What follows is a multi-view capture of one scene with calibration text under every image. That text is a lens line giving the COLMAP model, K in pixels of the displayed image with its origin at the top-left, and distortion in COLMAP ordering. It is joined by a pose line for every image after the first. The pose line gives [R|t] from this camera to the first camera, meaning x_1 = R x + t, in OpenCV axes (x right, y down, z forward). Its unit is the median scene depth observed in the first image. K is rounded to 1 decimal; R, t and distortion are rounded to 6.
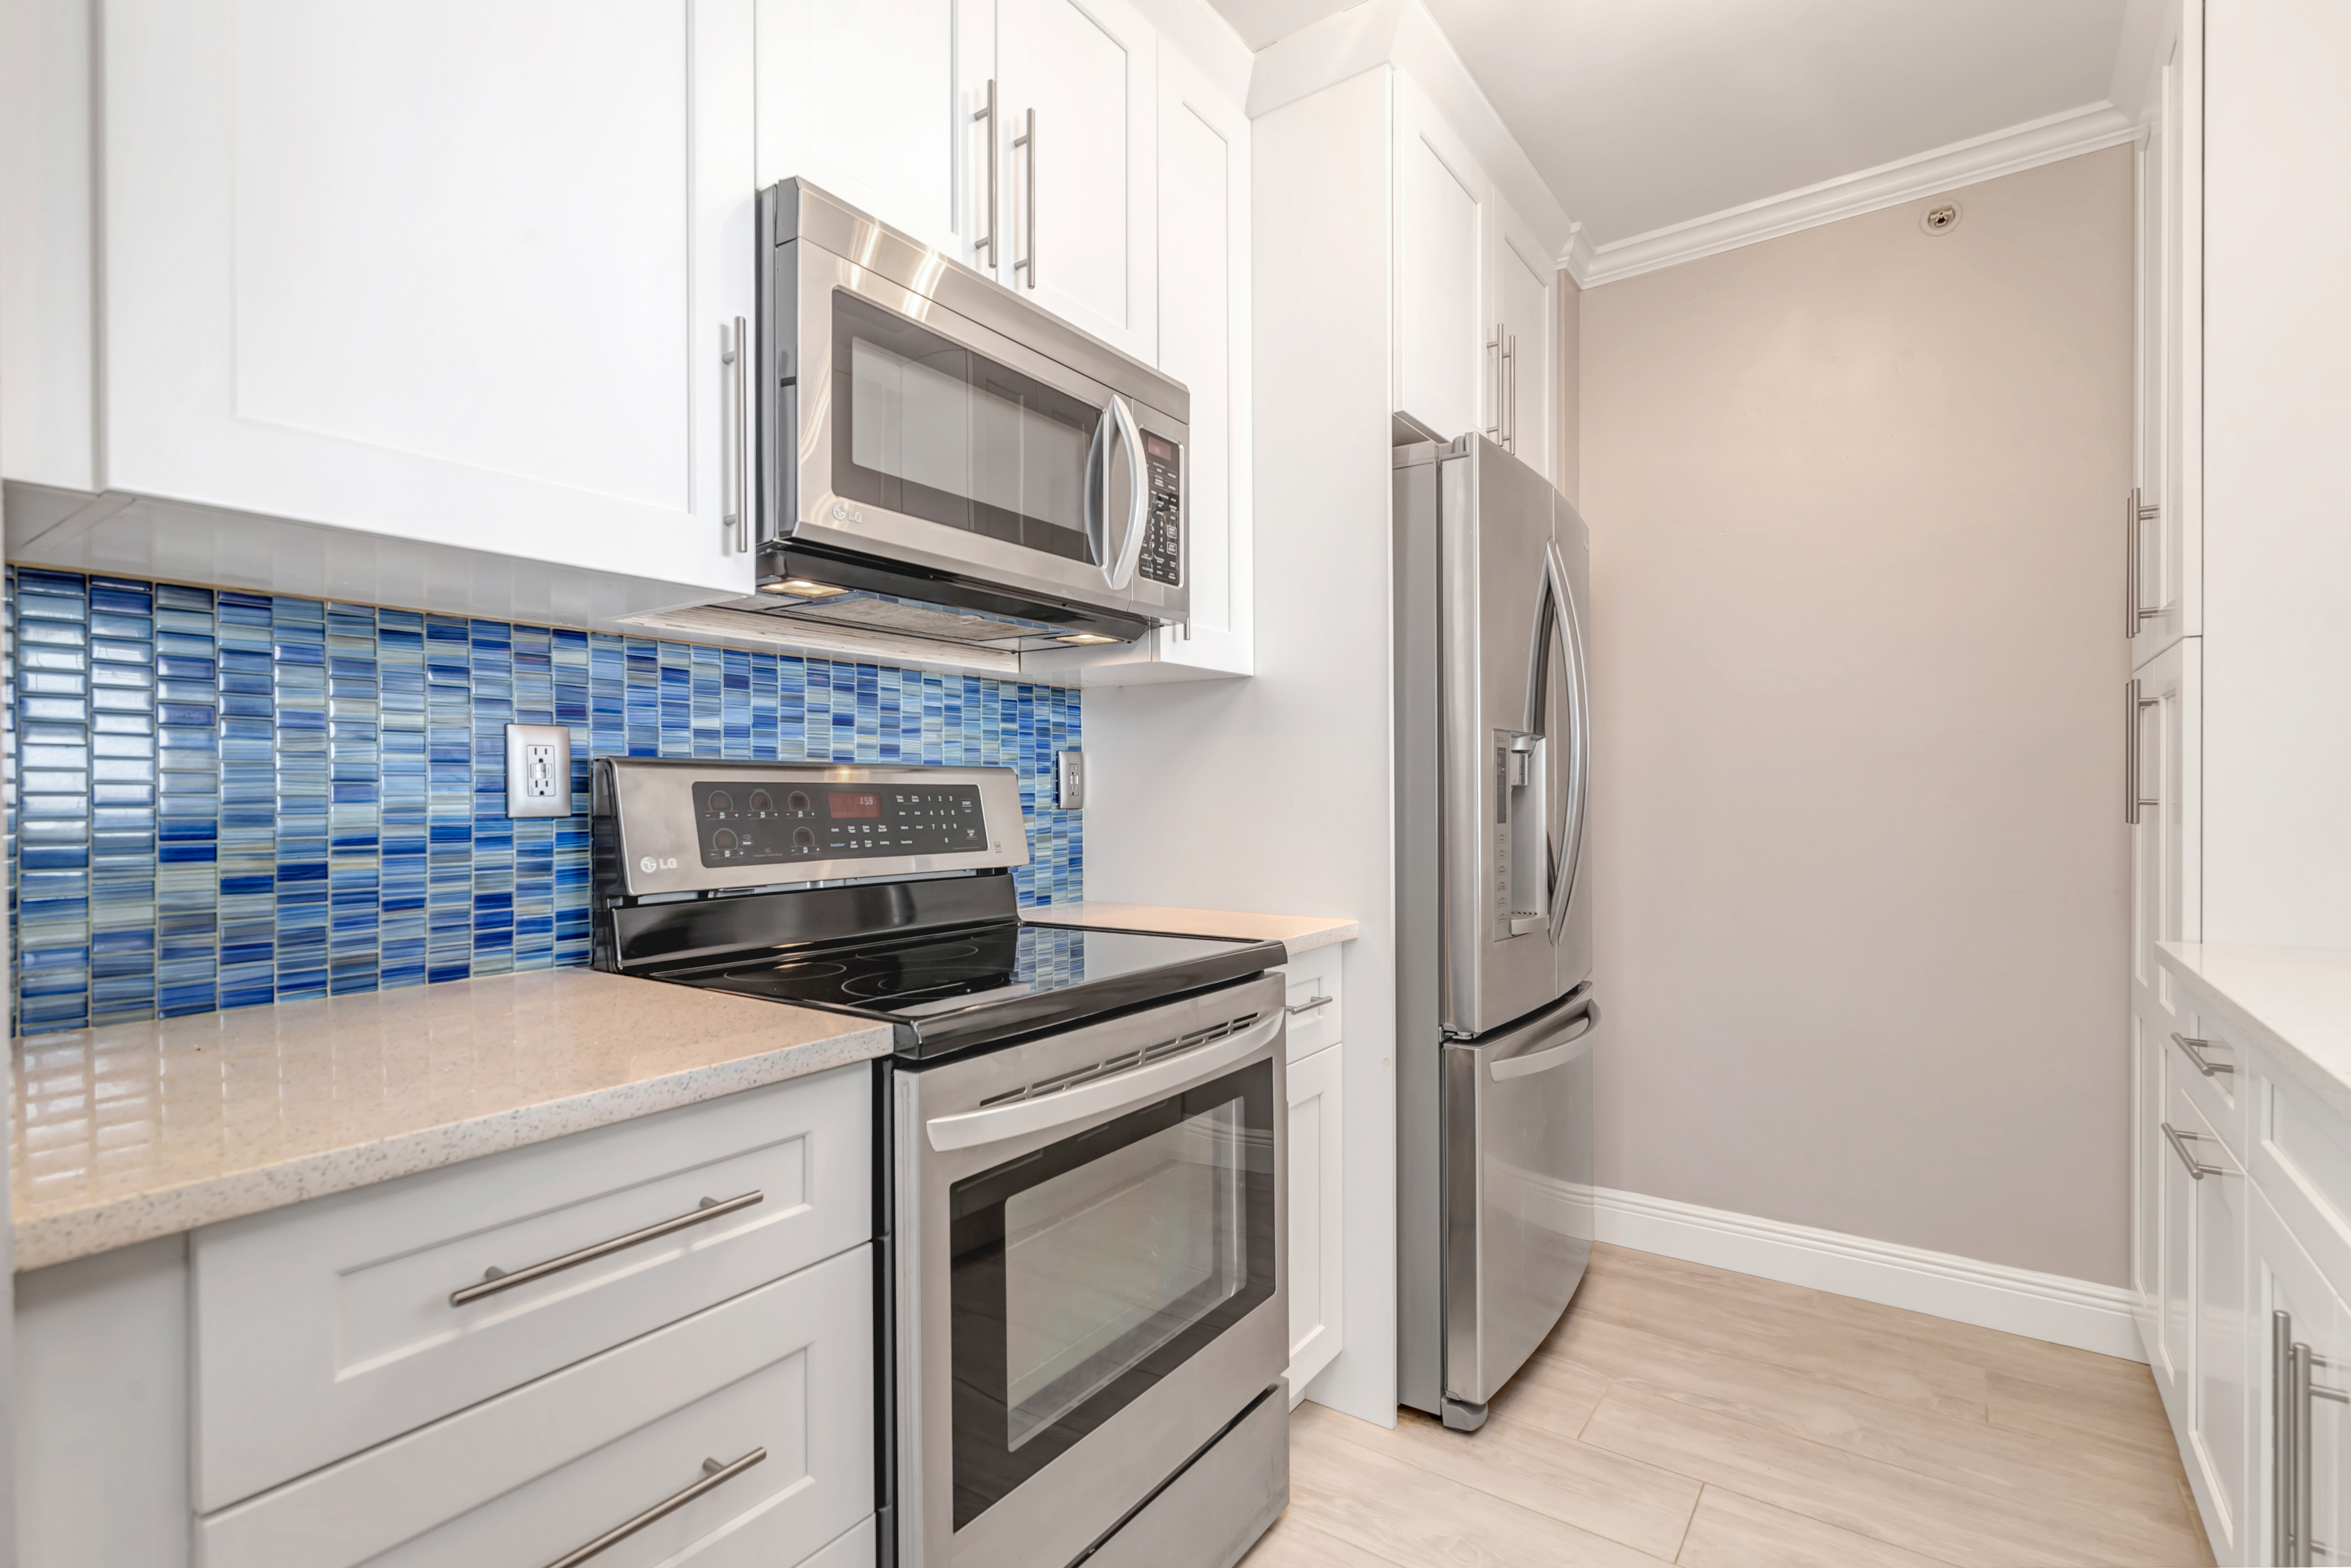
lens RADIAL K [[1089.8, 0, 1169.3], [0, 1089.8, 790.0], [0, 0, 1]] dist [0.002206, 0.000377]
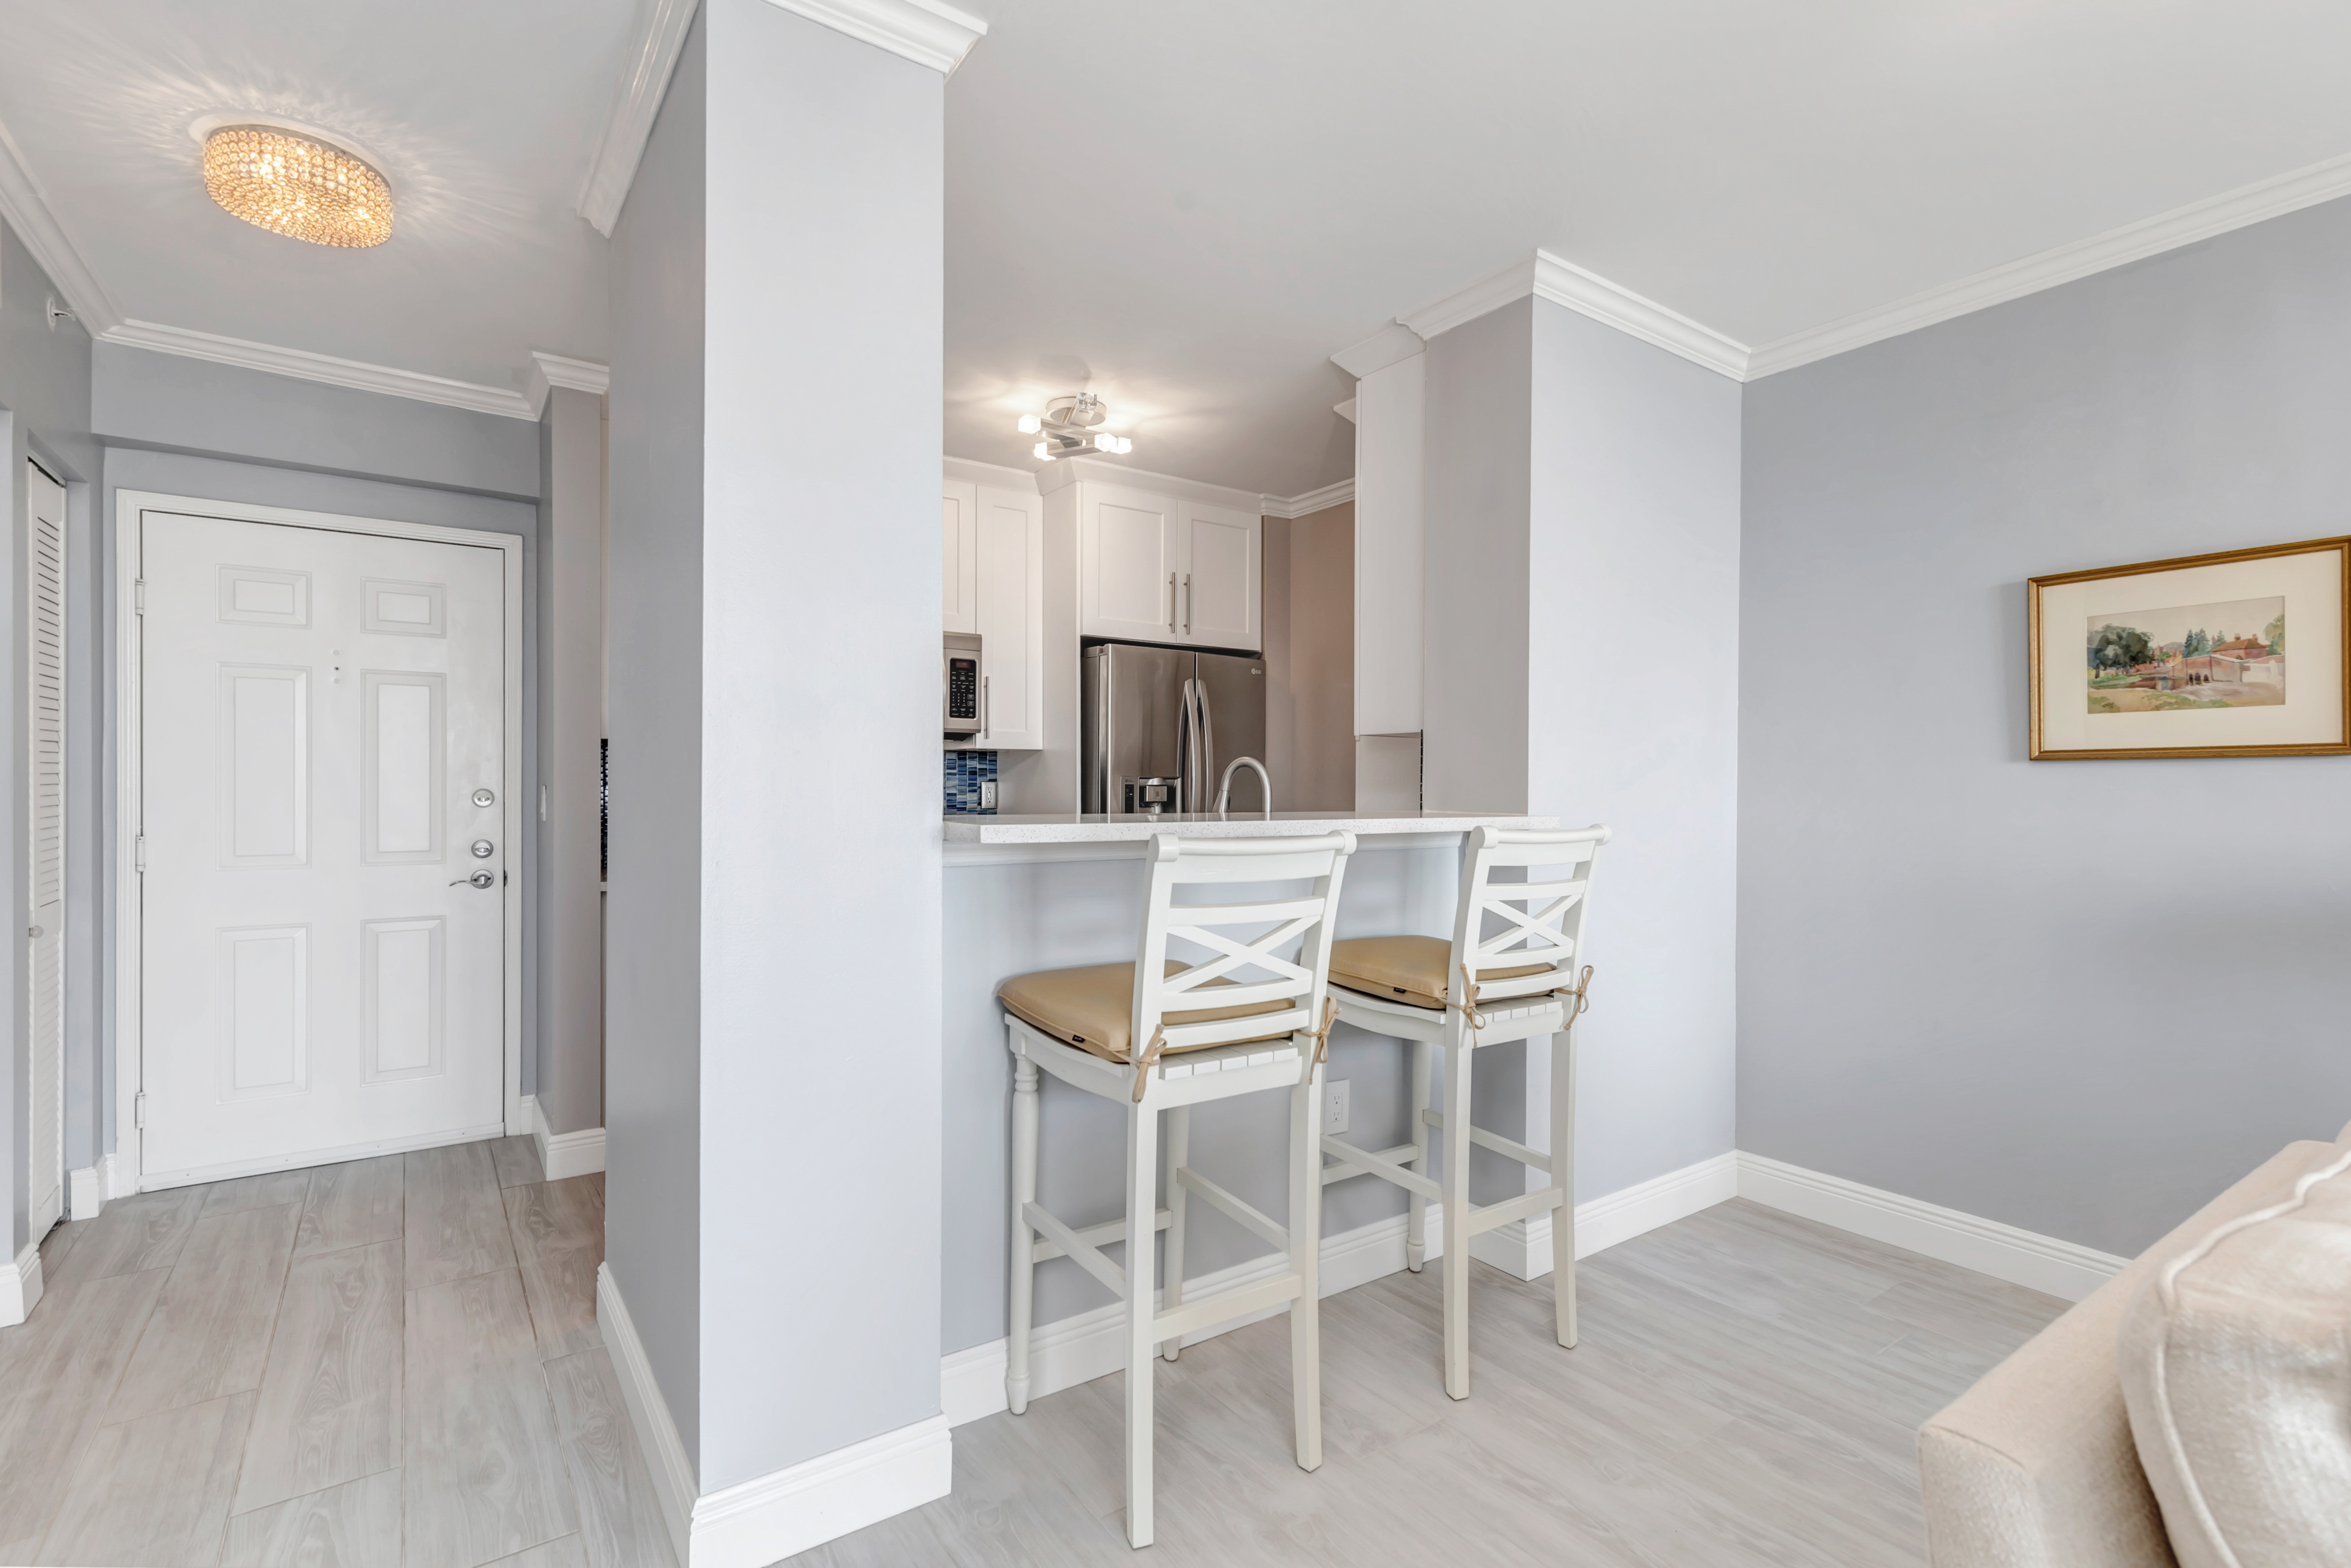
lens RADIAL K [[1078.1, 0, 1175.5], [0, 1078.1, 784.0], [0, 0, 1]] dist [0.004947, 0.000604]
pose [[0.948015, 0.006147, -0.318166, 1.077395], [-0.005037, 0.999978, 0.004312, -0.048874], [0.318185, -0.002485, 0.948025, -1.020858]]
